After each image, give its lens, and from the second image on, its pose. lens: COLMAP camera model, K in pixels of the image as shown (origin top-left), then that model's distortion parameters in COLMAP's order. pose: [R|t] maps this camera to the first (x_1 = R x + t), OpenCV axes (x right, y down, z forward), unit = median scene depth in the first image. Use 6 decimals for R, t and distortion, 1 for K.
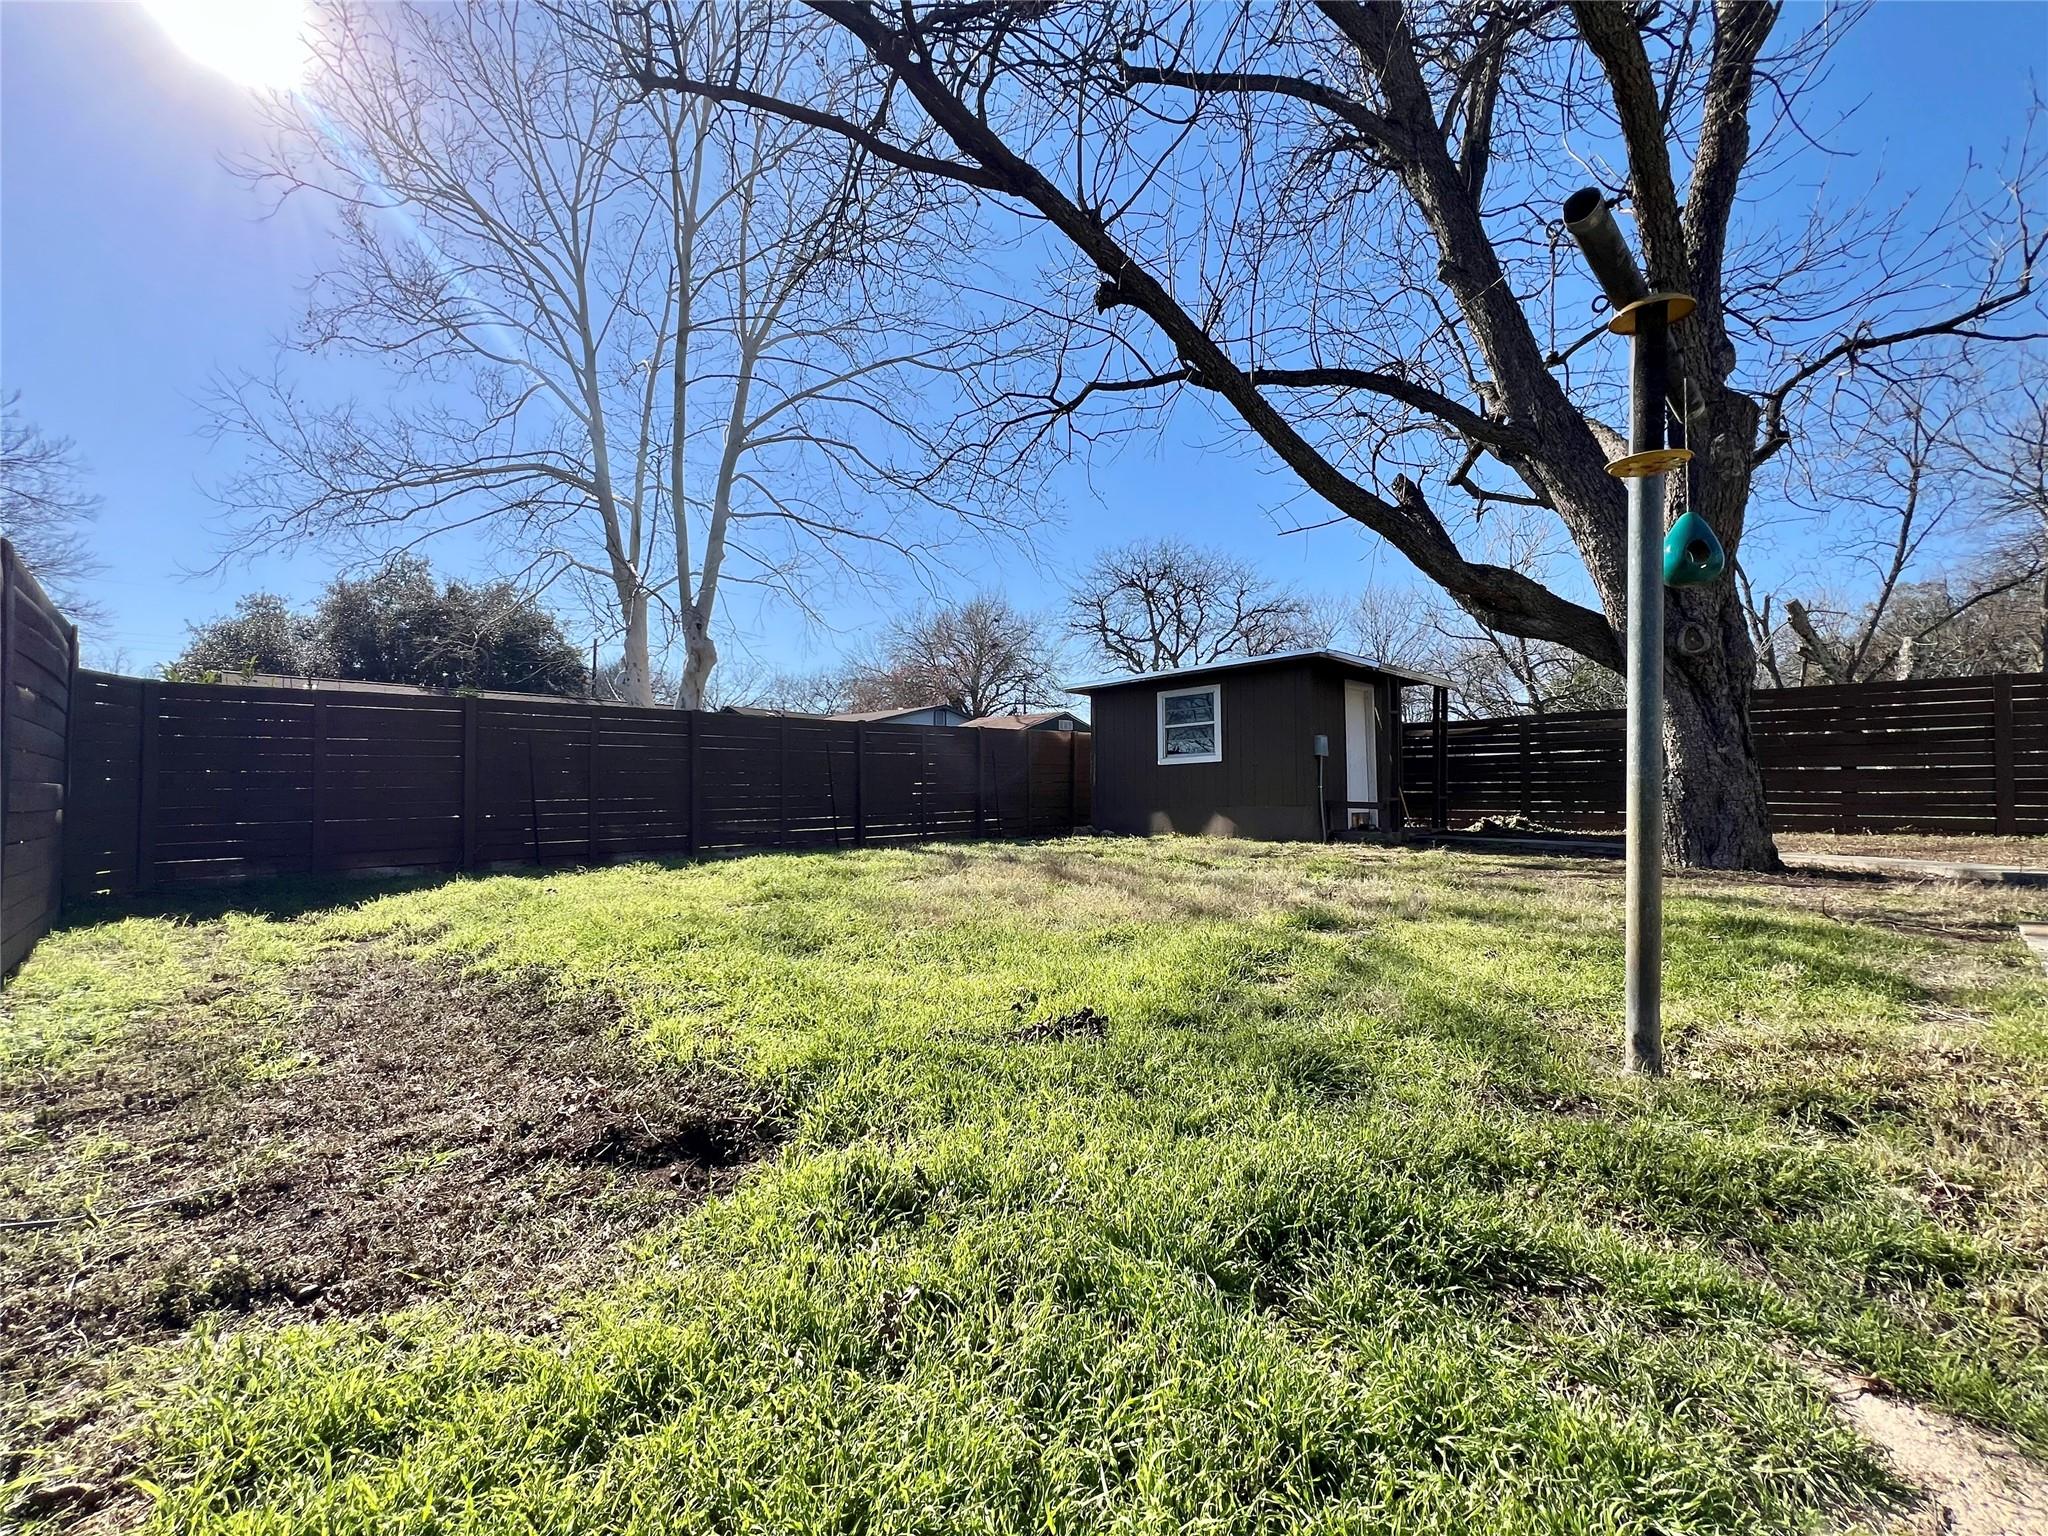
lens RADIAL K [[823.0, 0, 1030.7], [0, 823.0, 771.5], [0, 0, 1]] dist [-0.002266, 0.000390]
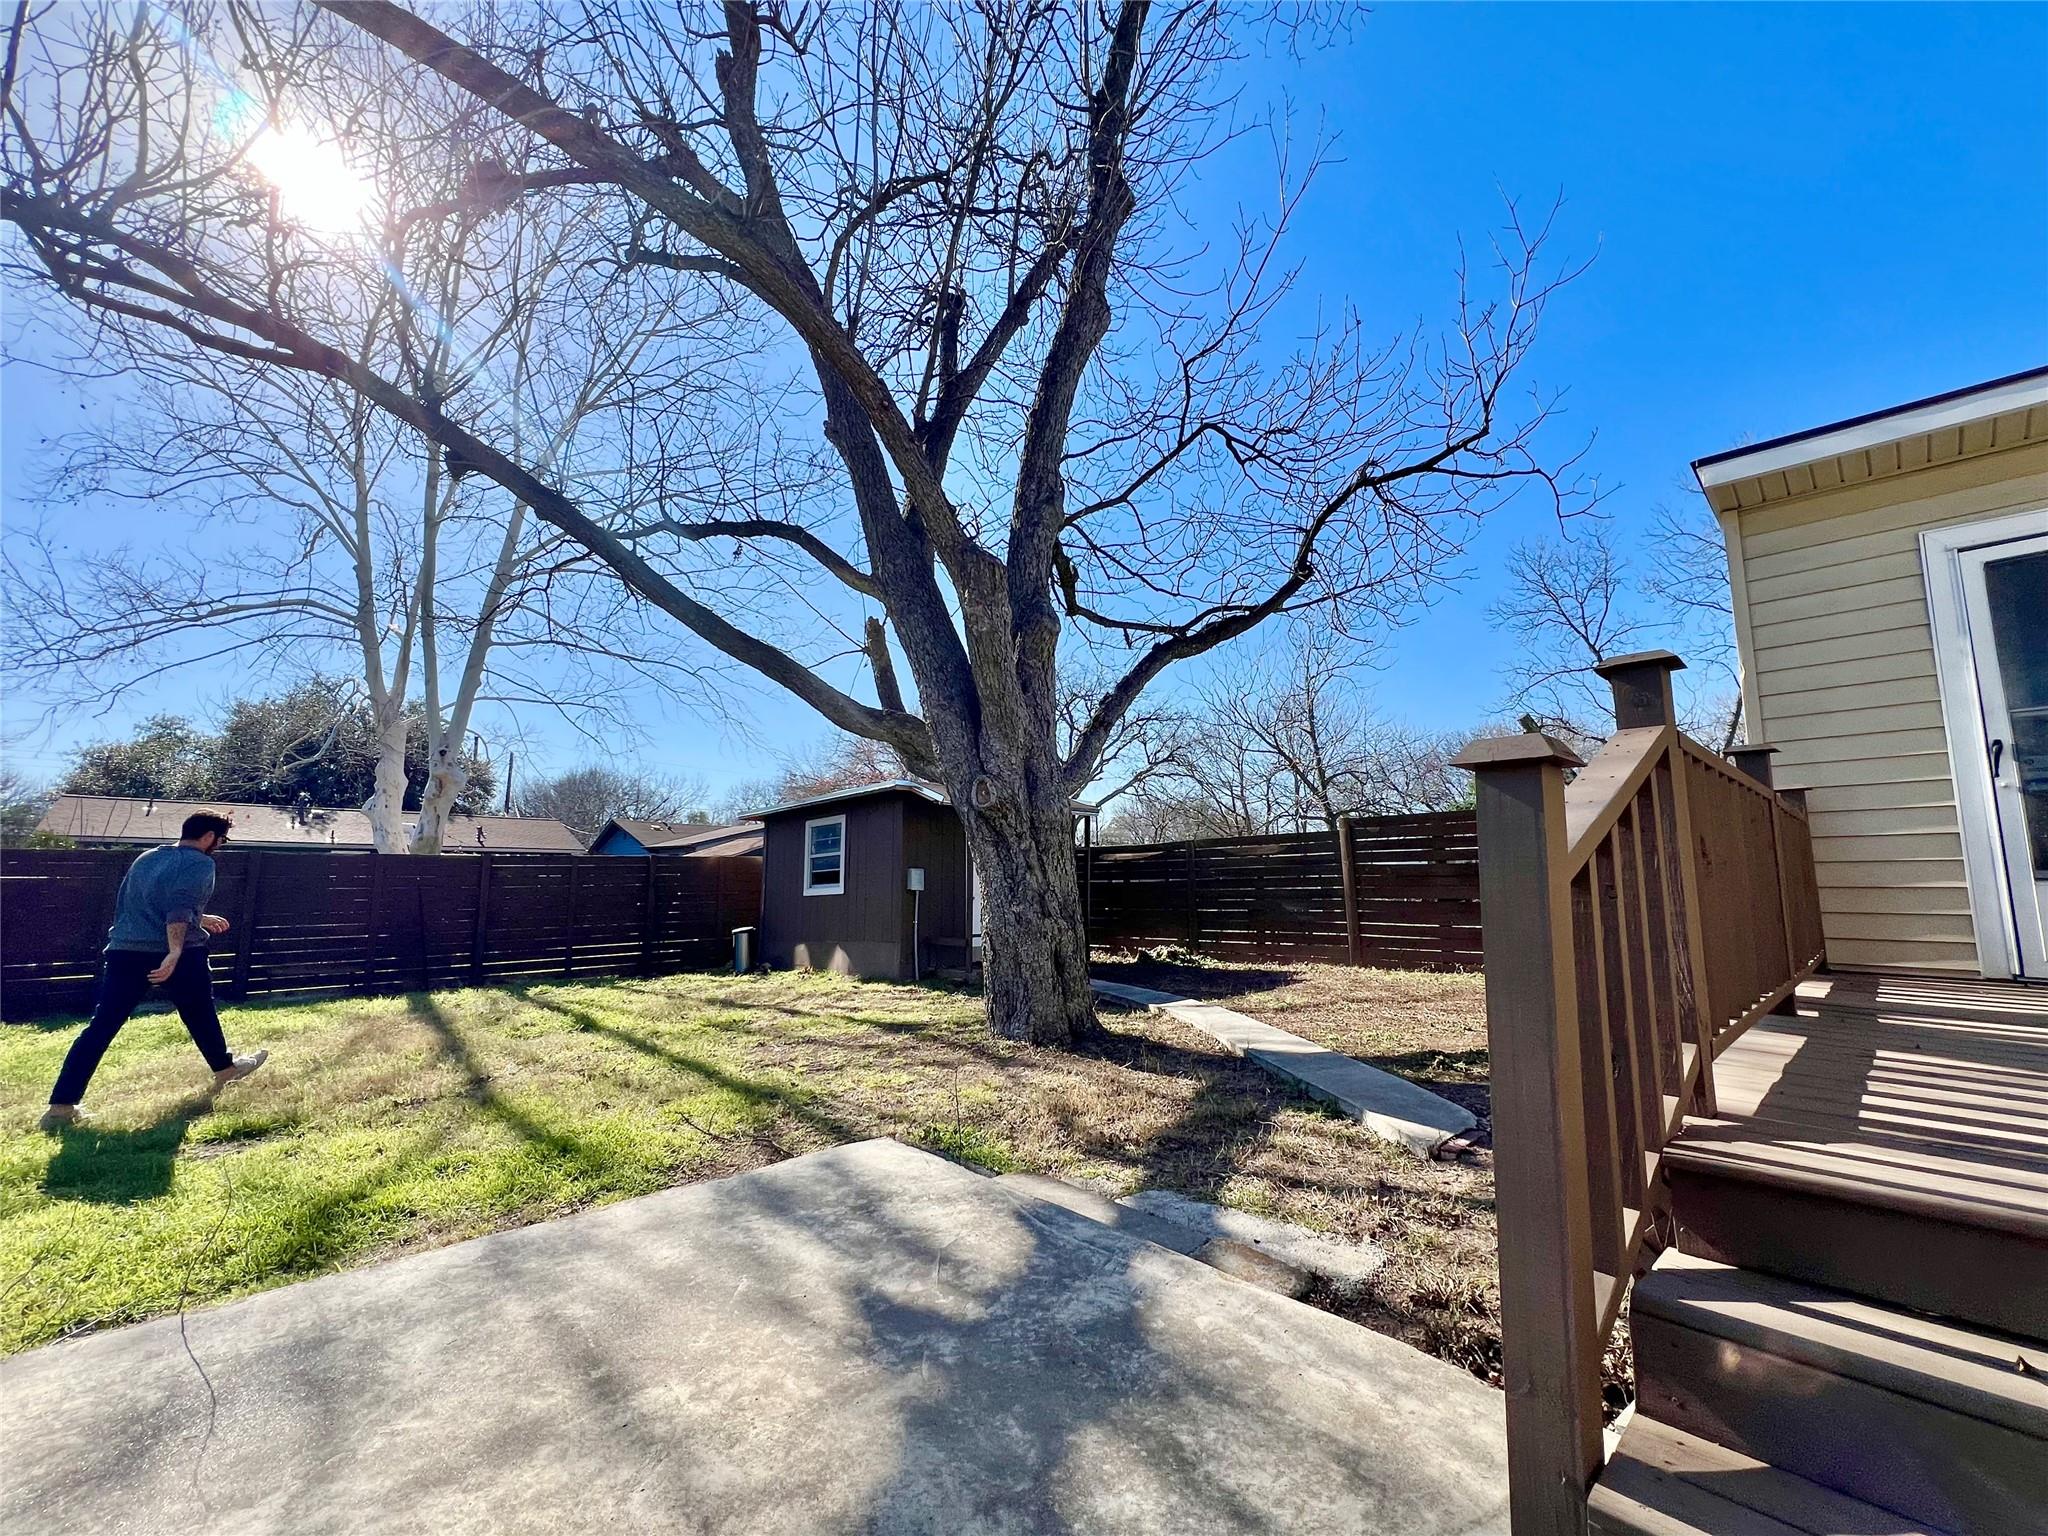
lens RADIAL K [[823.0, 0, 1022.5], [0, 823.0, 768.8], [0, 0, 1]] dist [-0.002266, 0.000390]
pose [[0.999773, -0.010641, -0.018459, 0.458844], [0.008277, 0.992283, -0.123713, -0.036582], [0.019633, 0.123532, 0.992146, 0.022918]]
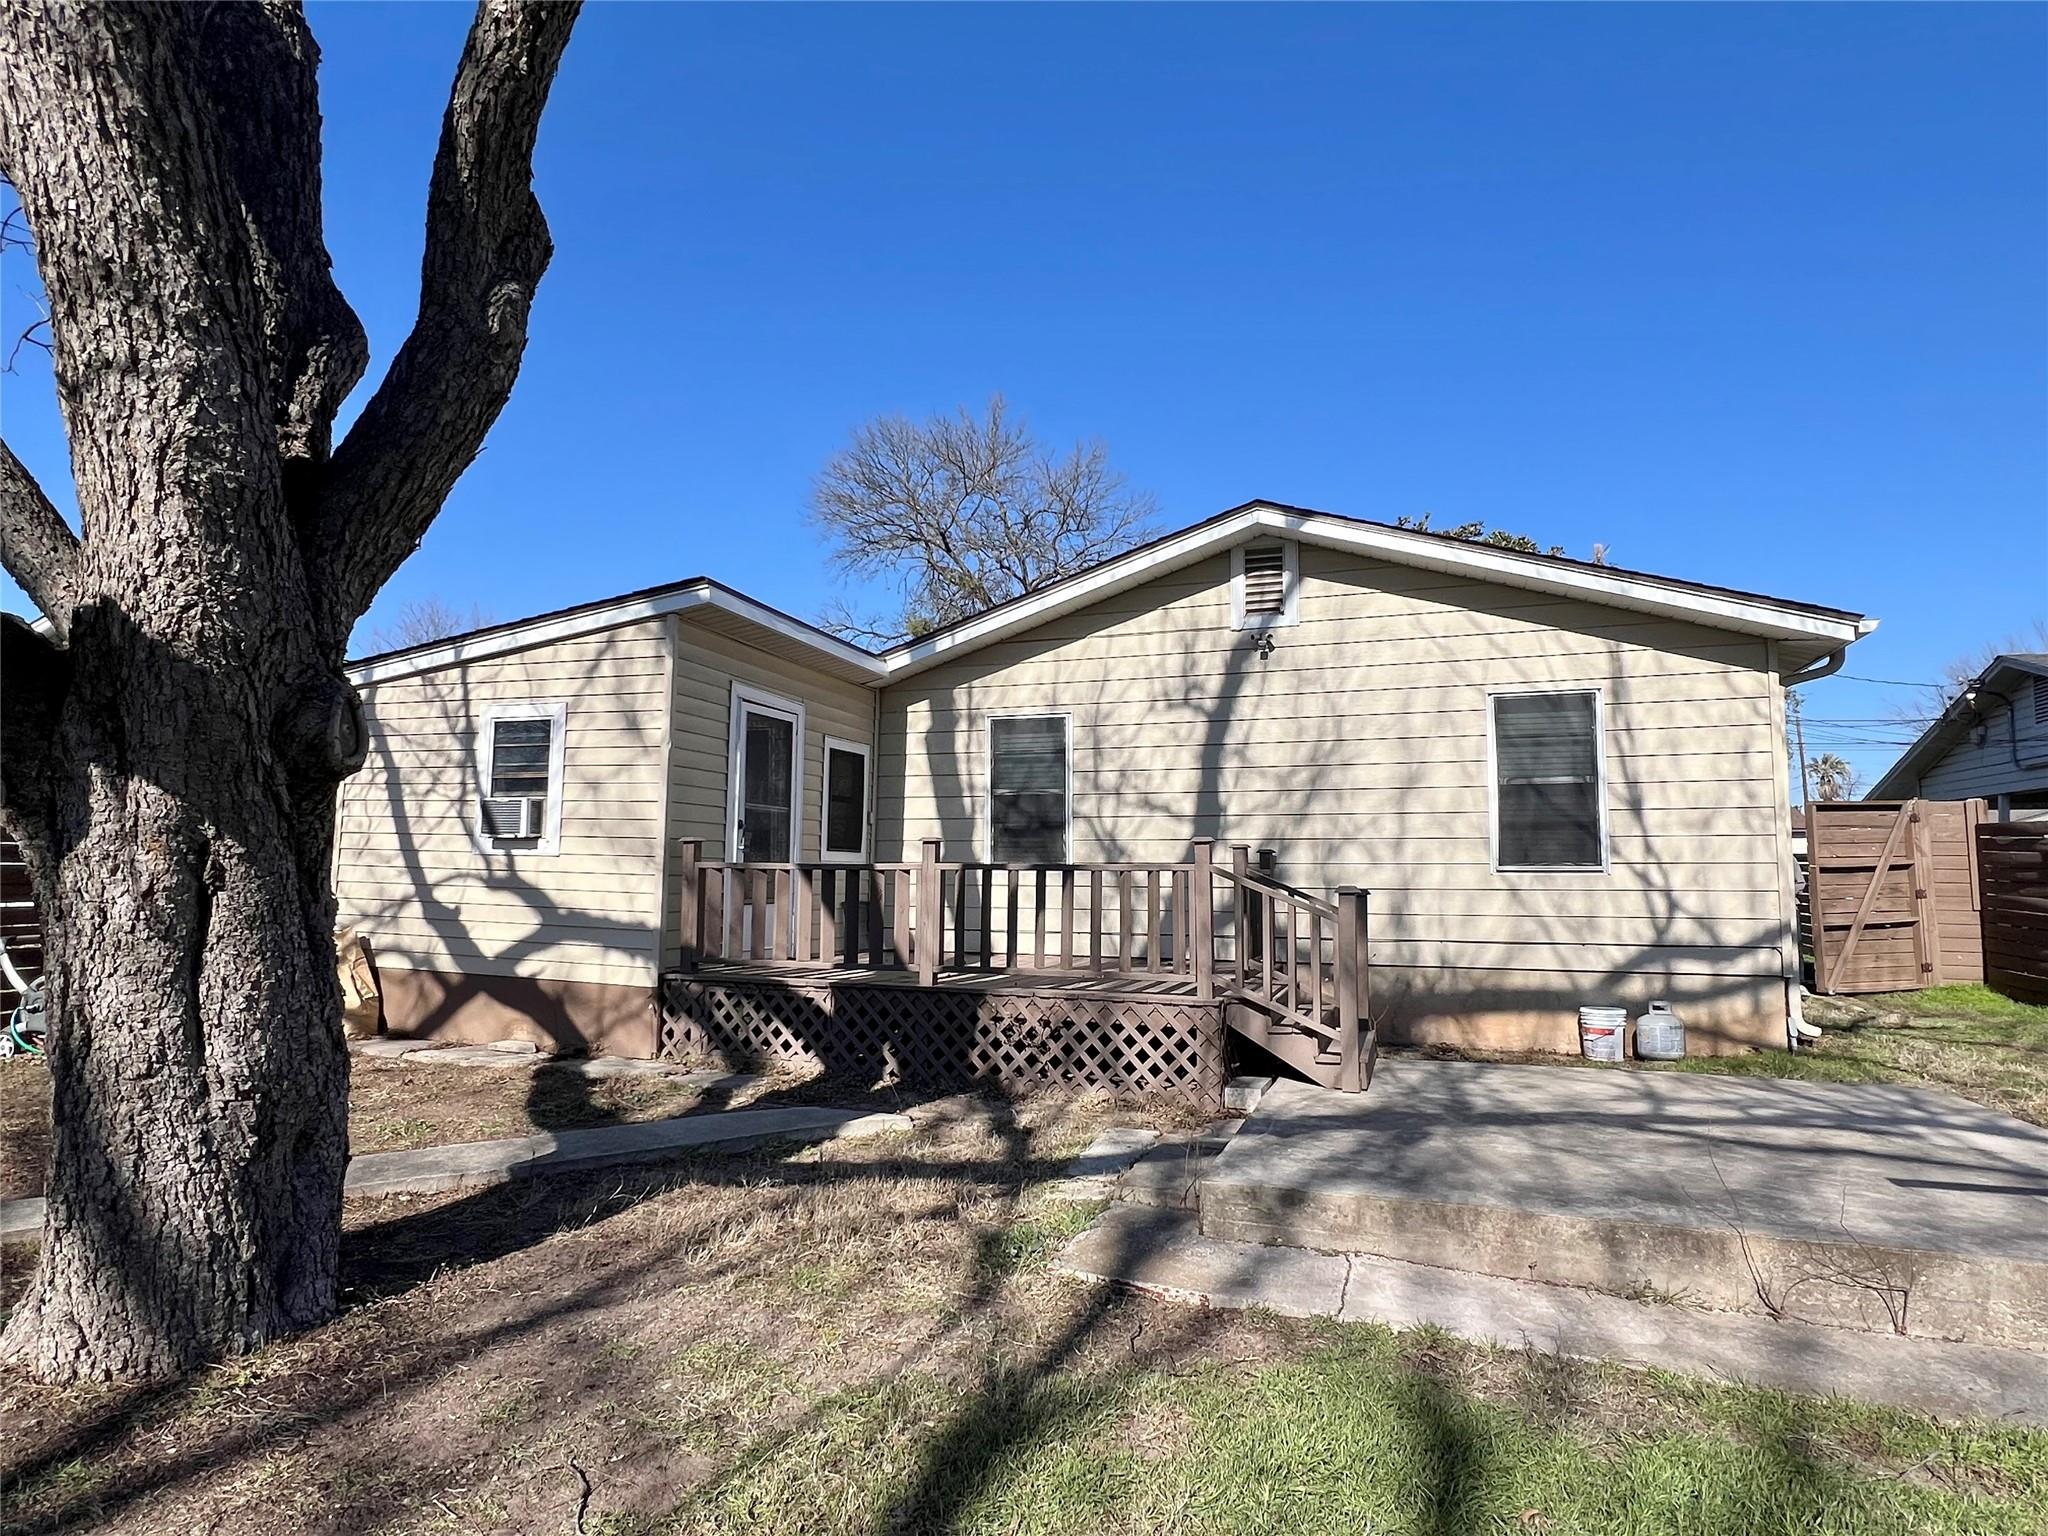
lens RADIAL K [[1112.2, 0, 1017.9], [0, 1112.2, 778.5], [0, 0, 1]] dist [0.004739, -0.000558]
pose [[-0.439793, 0.061611, 0.895983, 0.109821], [-0.027591, 0.996246, -0.082048, -0.056429], [-0.897675, -0.060805, -0.436443, 0.501072]]
